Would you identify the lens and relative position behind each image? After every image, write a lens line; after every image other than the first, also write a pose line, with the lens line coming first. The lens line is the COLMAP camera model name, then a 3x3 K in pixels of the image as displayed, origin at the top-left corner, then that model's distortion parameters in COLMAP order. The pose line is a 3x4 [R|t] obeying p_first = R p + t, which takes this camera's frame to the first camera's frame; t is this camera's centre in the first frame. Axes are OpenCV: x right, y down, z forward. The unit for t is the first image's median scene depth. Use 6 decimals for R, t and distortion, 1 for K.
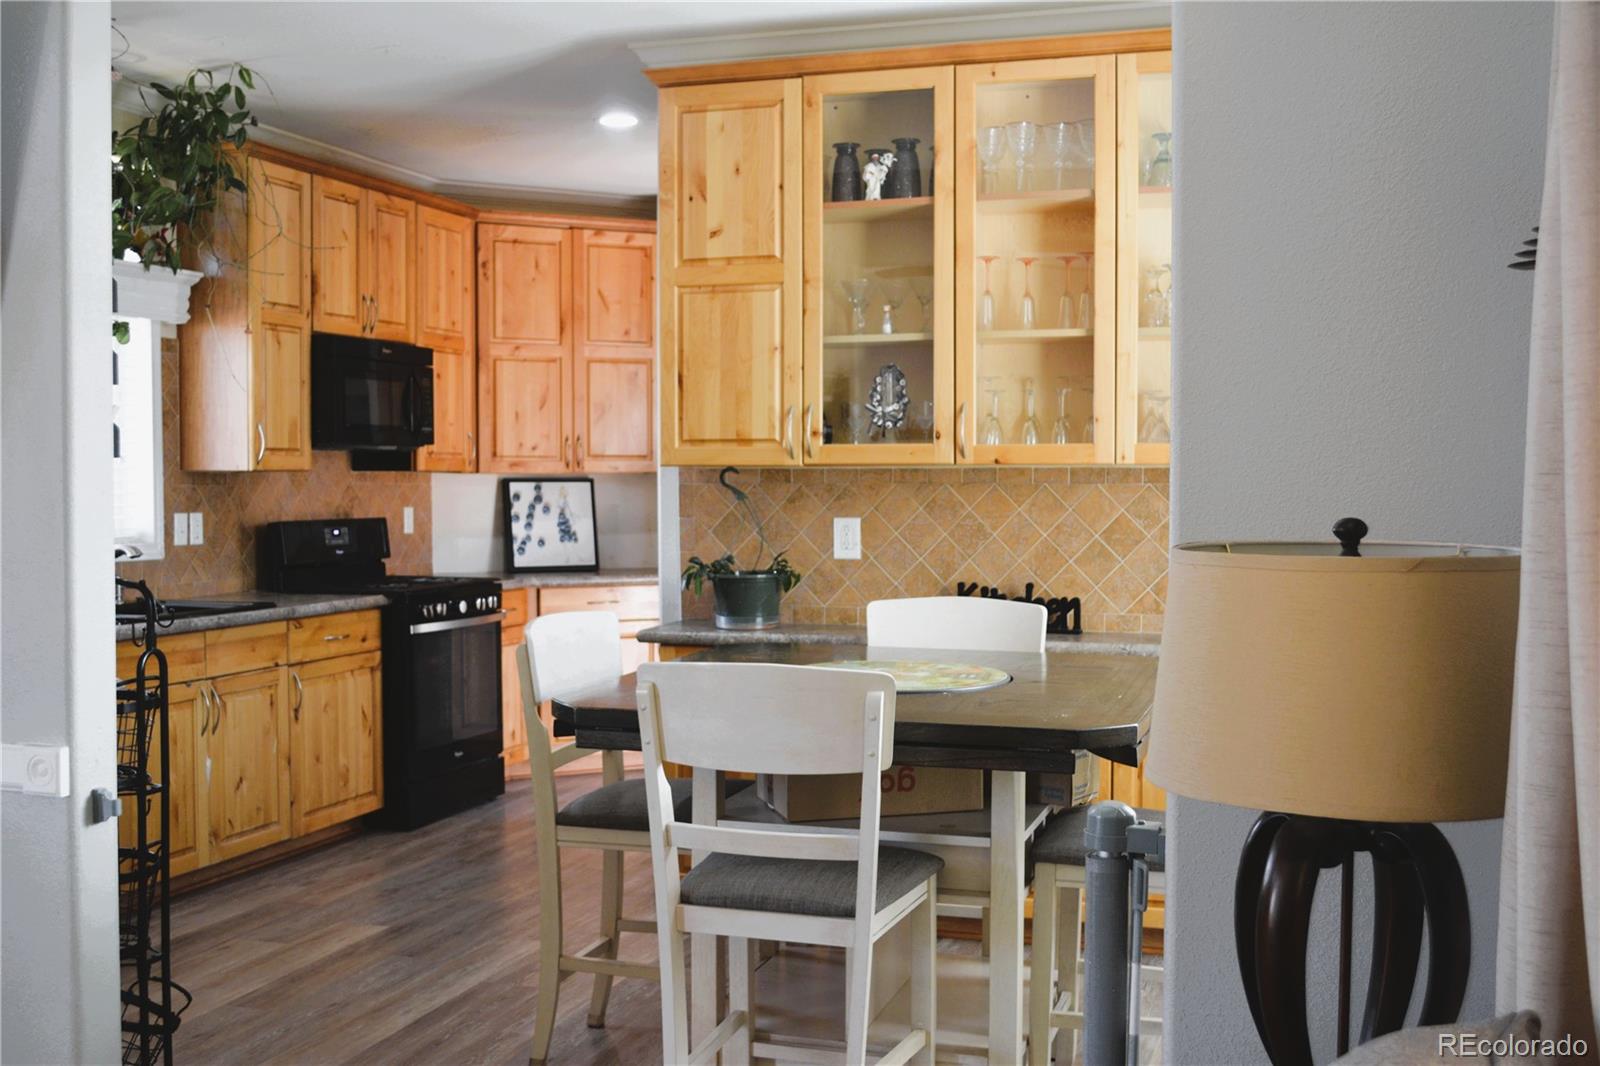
lens RADIAL K [[1771.8, 0, 799.2], [0, 1771.8, 486.2], [0, 0, 1]] dist [-0.001991, -0.002842]
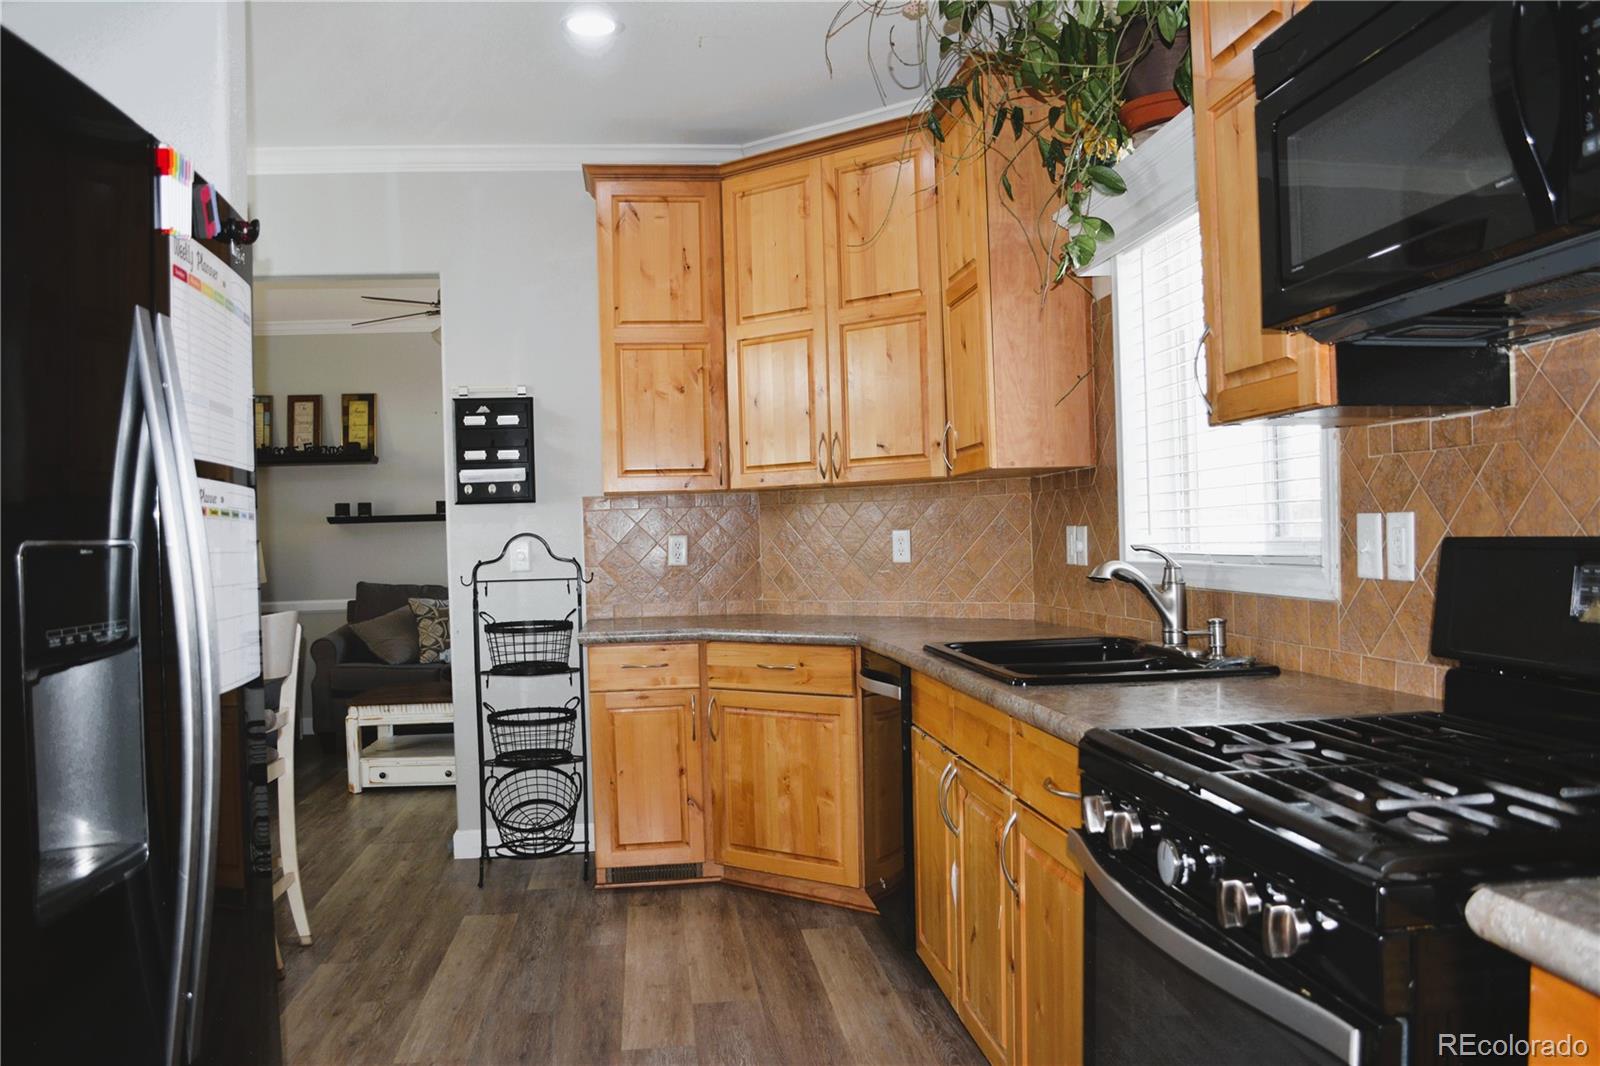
lens RADIAL K [[1279.2, 0, 800.0], [0, 1279.2, 533.0], [0, 0, 1]] dist [-0.066812, -0.005068]
pose [[-0.906566, 0.026324, -0.421242, -0.067885], [0.026379, 0.999636, 0.005698, 0.016614], [0.421239, -0.005947, -0.906930, 1.442507]]
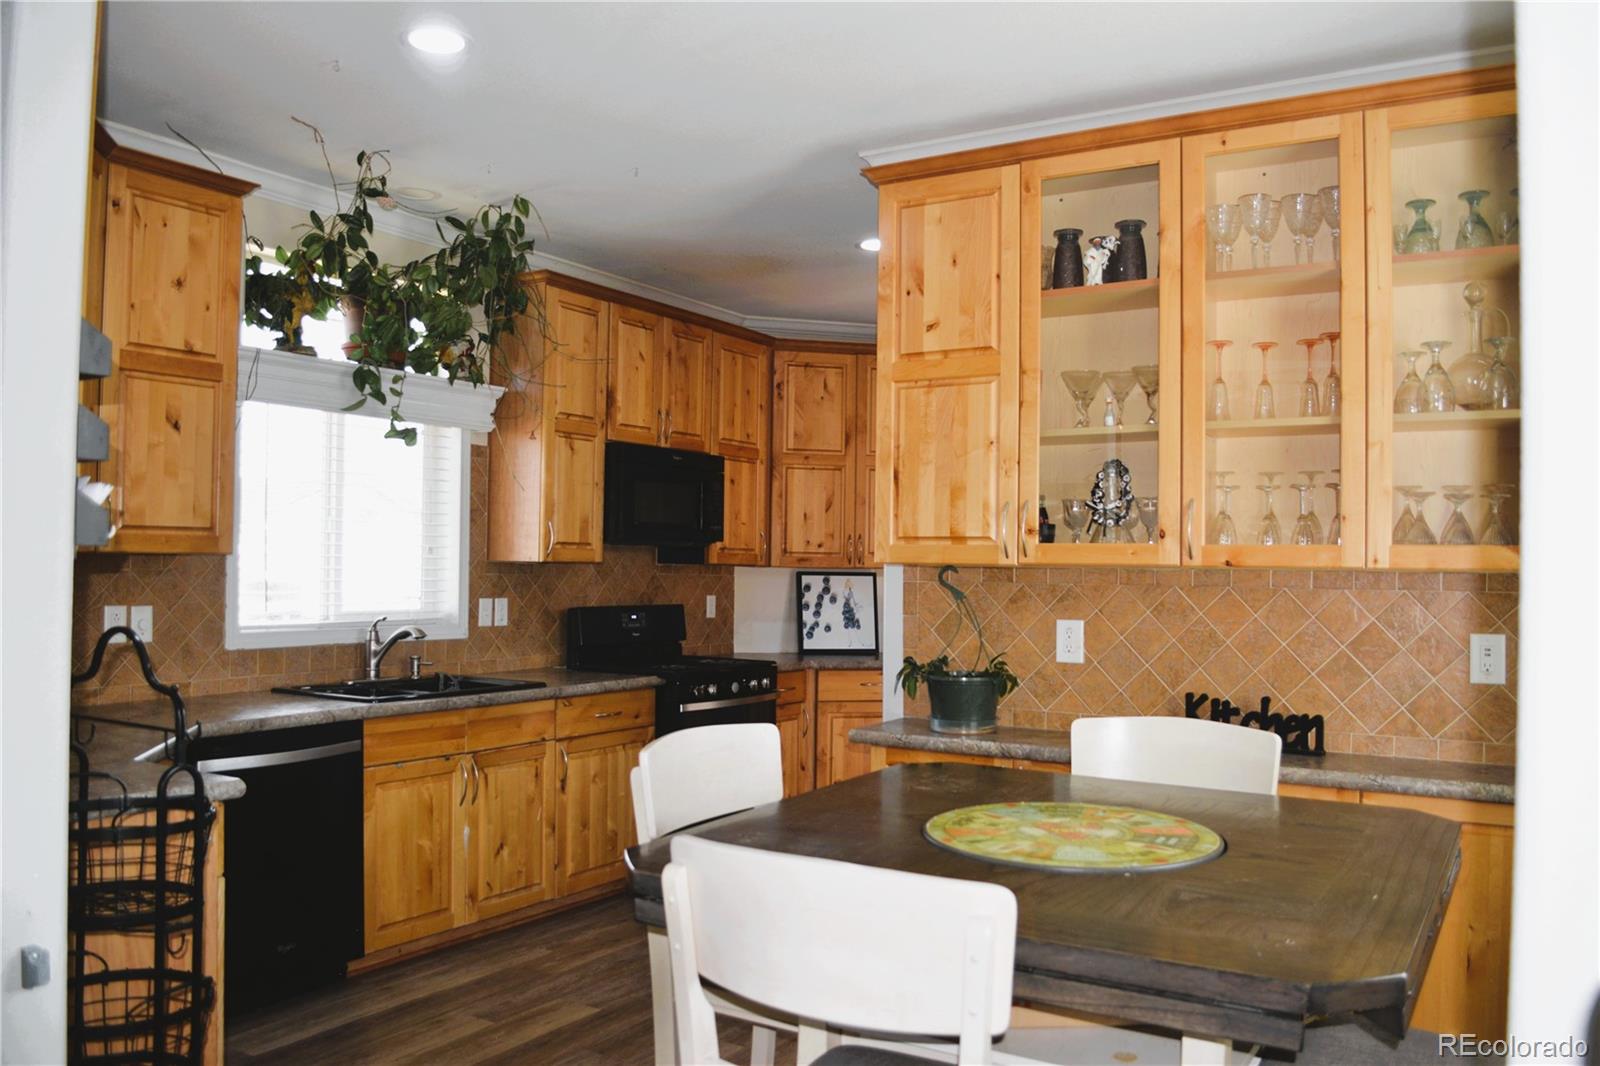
lens RADIAL K [[1279.2, 0, 800.0], [0, 1279.2, 533.0], [0, 0, 1]] dist [-0.066812, -0.005068]
pose [[0.971536, 0.008829, -0.236729, 0.047565], [-0.016809, 0.999356, -0.031712, -0.004856], [0.236297, 0.034789, 0.971058, 0.288052]]
